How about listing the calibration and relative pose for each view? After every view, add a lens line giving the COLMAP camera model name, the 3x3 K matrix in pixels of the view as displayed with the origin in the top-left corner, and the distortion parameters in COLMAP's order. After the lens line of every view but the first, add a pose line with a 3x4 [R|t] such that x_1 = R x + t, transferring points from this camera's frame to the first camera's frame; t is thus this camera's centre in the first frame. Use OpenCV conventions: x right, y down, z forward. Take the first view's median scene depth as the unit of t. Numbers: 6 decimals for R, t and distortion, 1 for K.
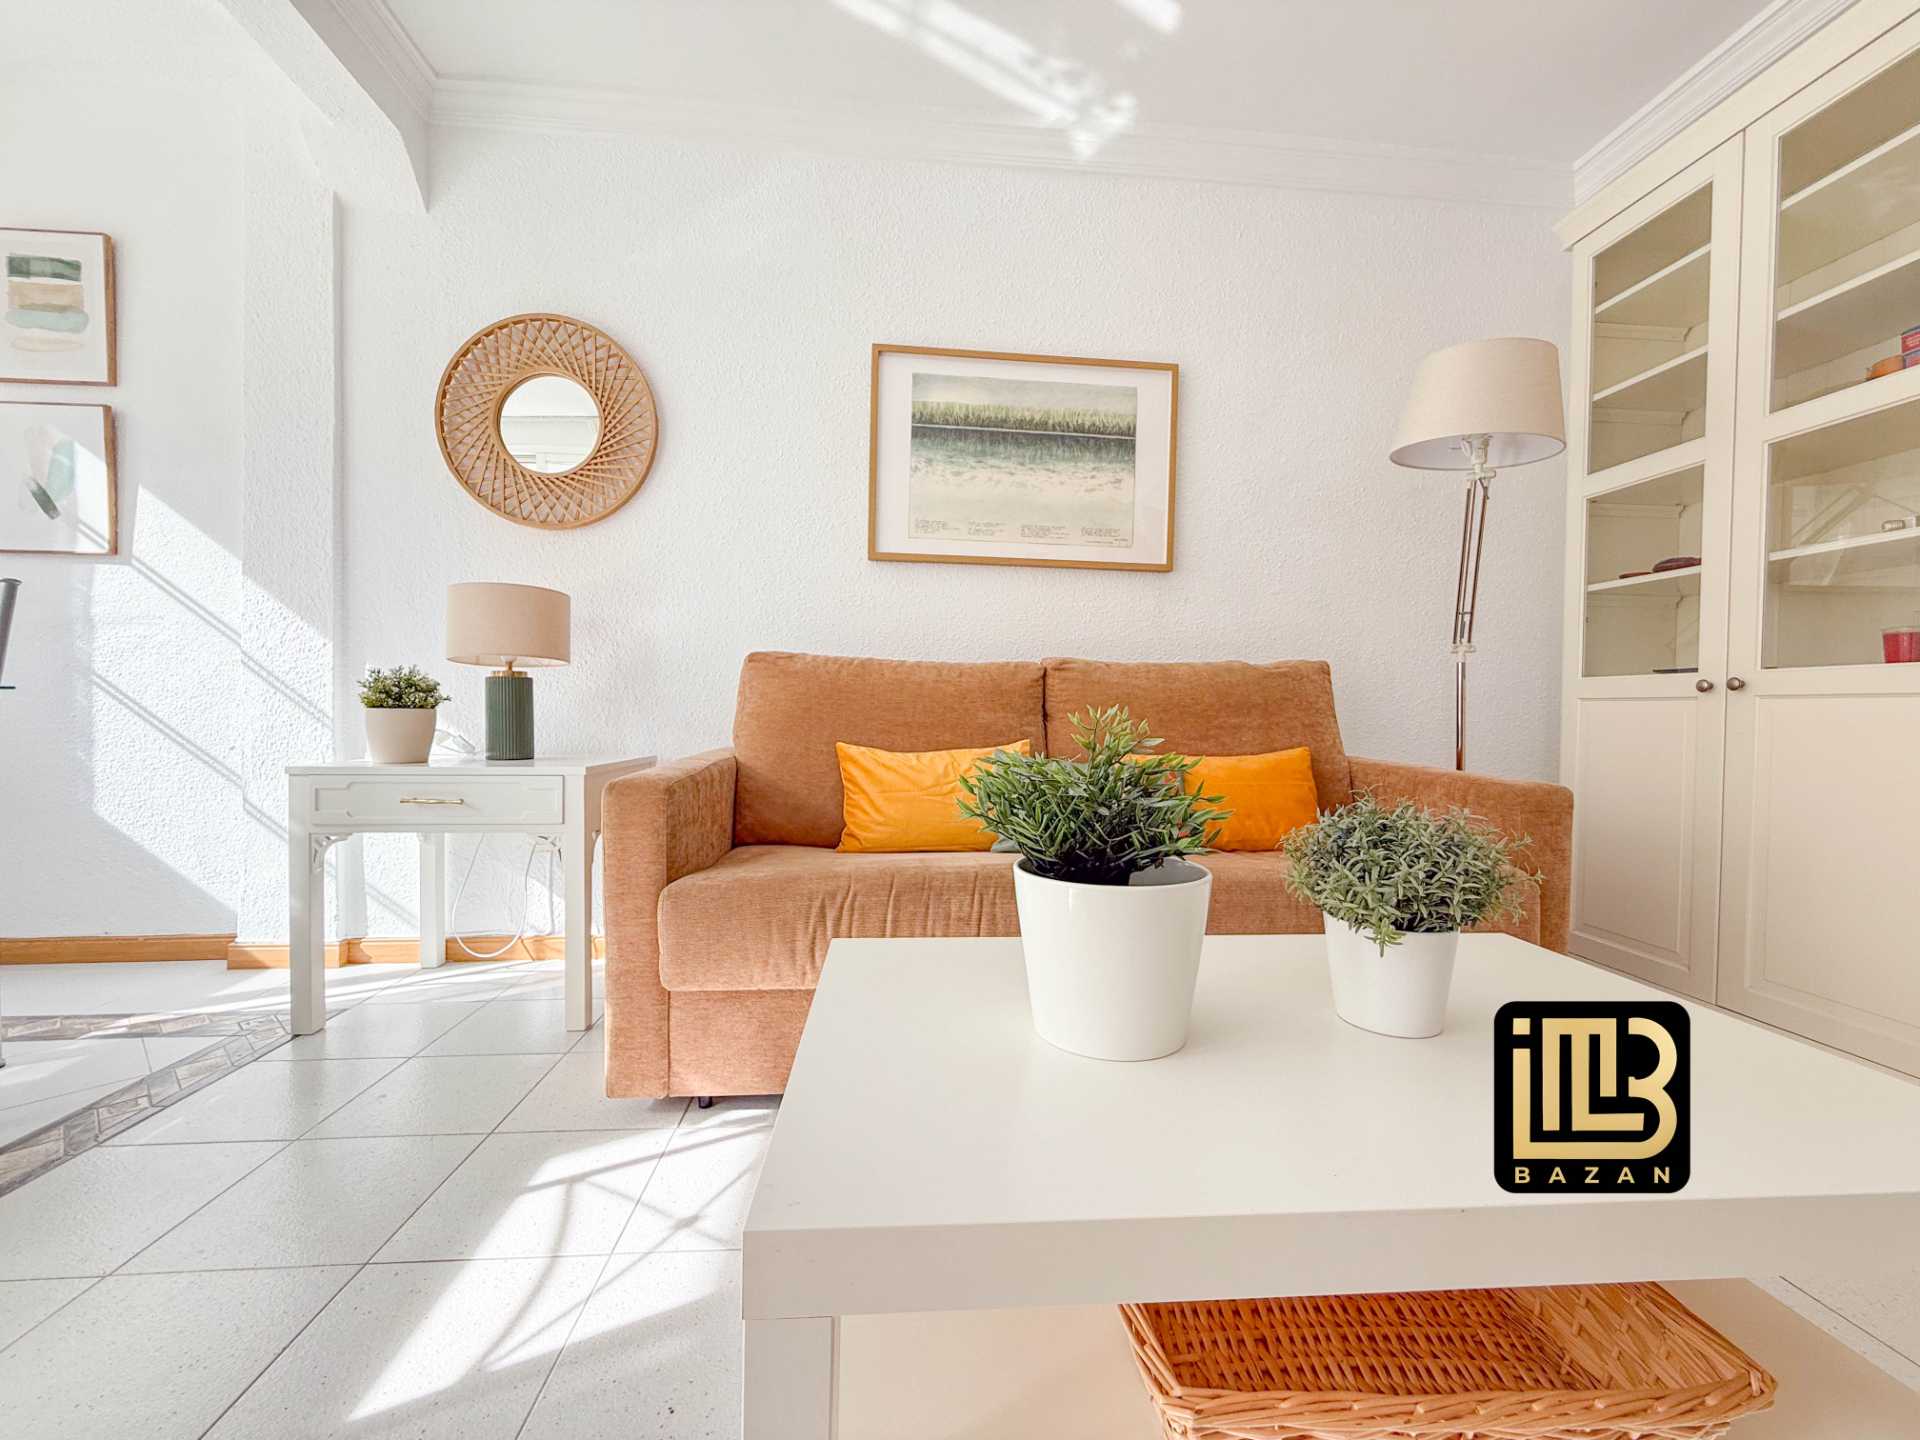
lens RADIAL K [[763.1, 0, 956.6], [0, 763.1, 721.7], [0, 0, 1]] dist [0.000086, 0.000133]
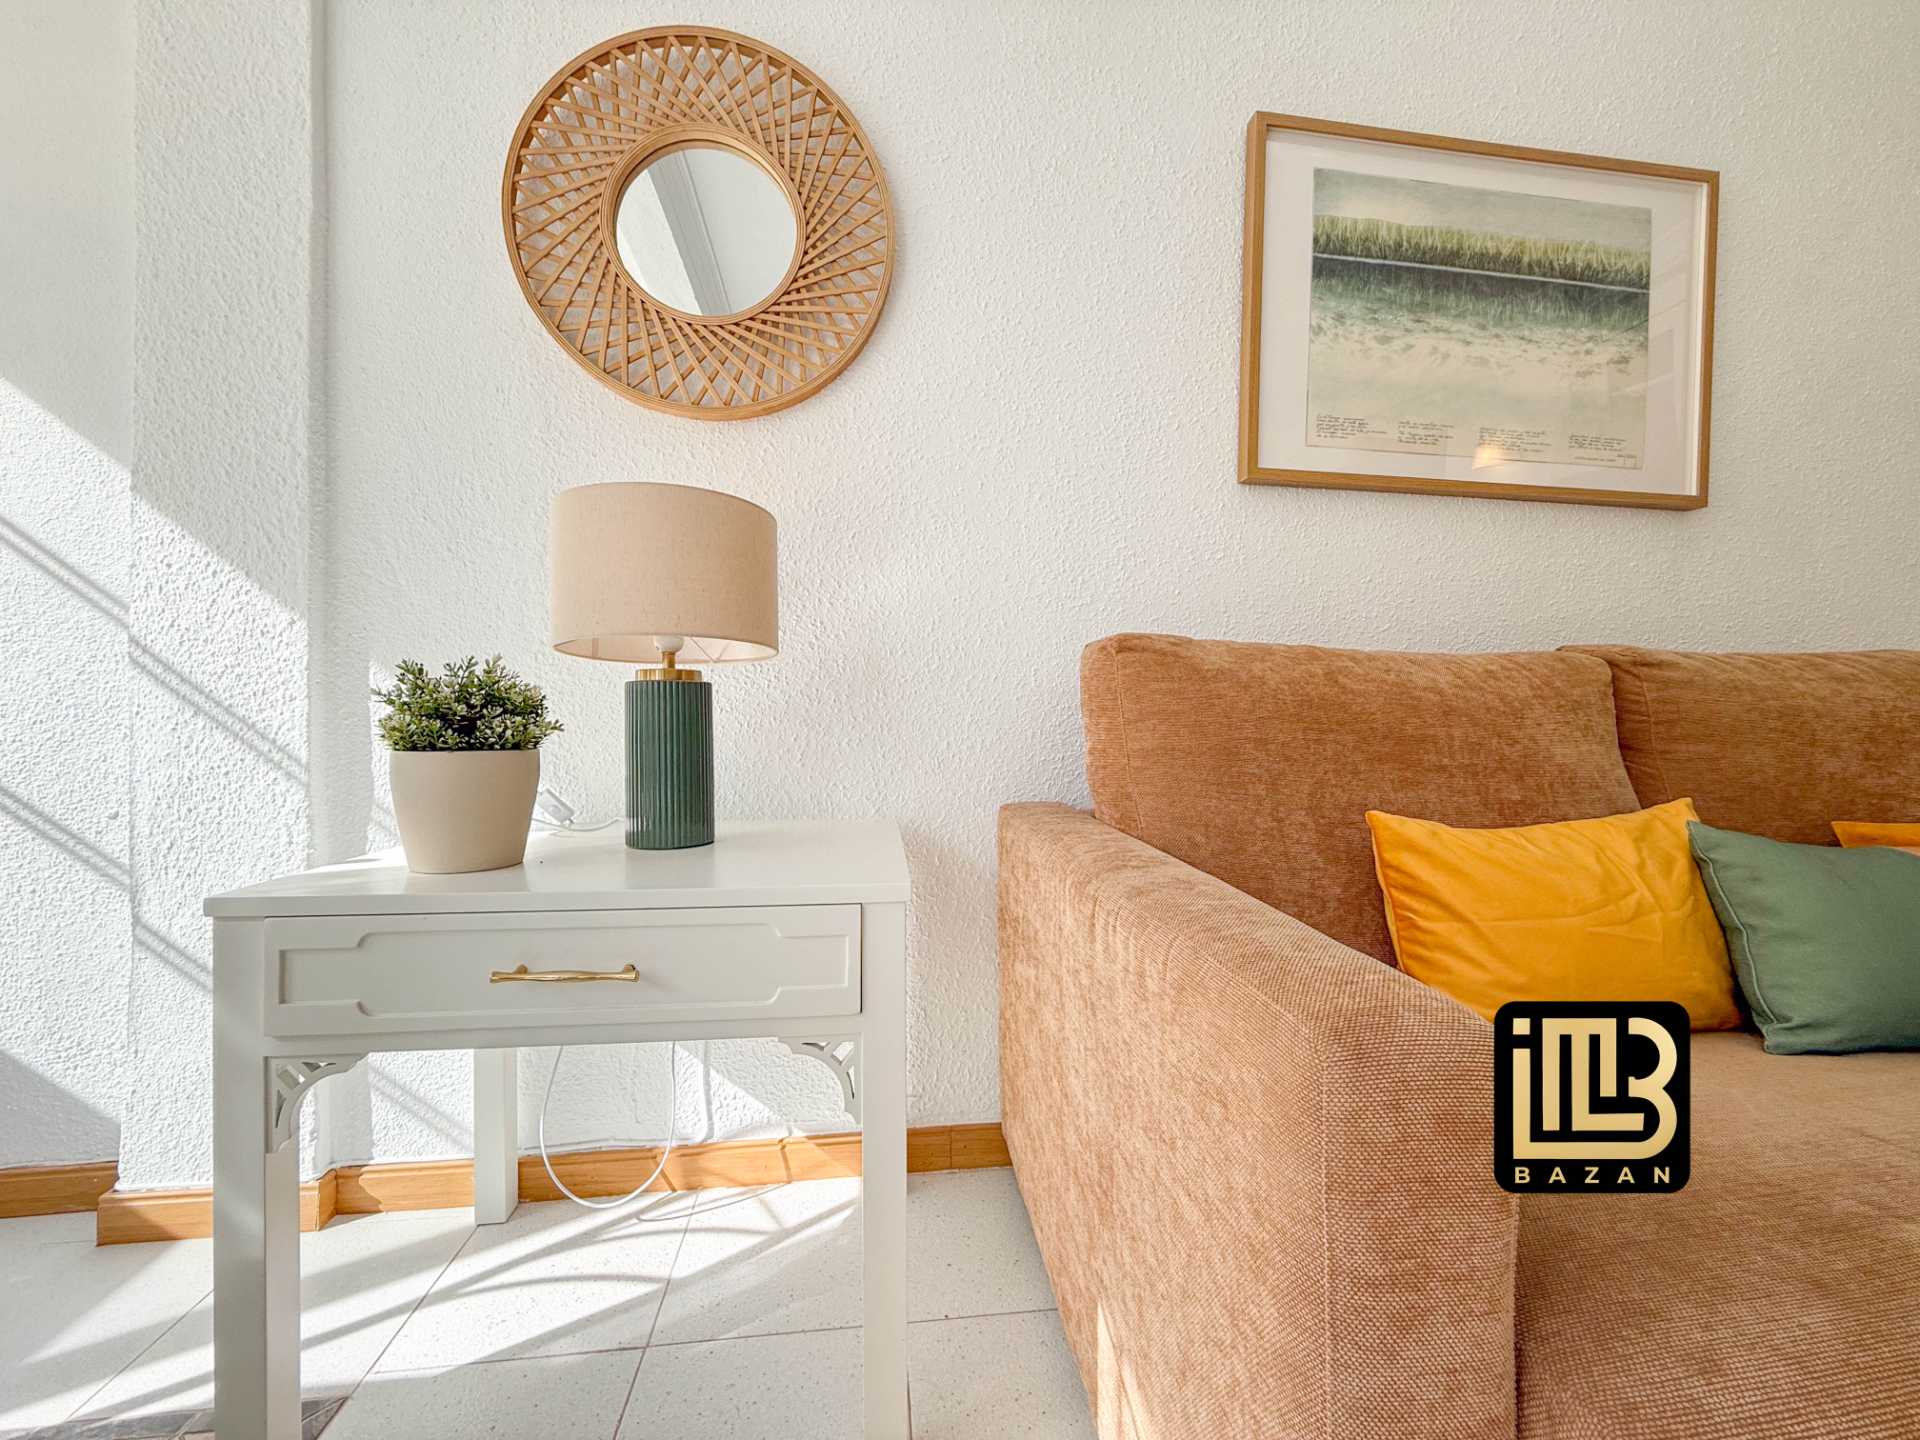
lens RADIAL K [[763.1, 0, 959.0], [0, 763.1, 722.3], [0, 0, 1]] dist [0.000086, 0.000133]
pose [[0.999130, -0.006841, 0.041146, -0.378474], [0.007224, 0.999932, -0.009143, -0.023302], [-0.041081, 0.009432, 0.999111, 0.442085]]
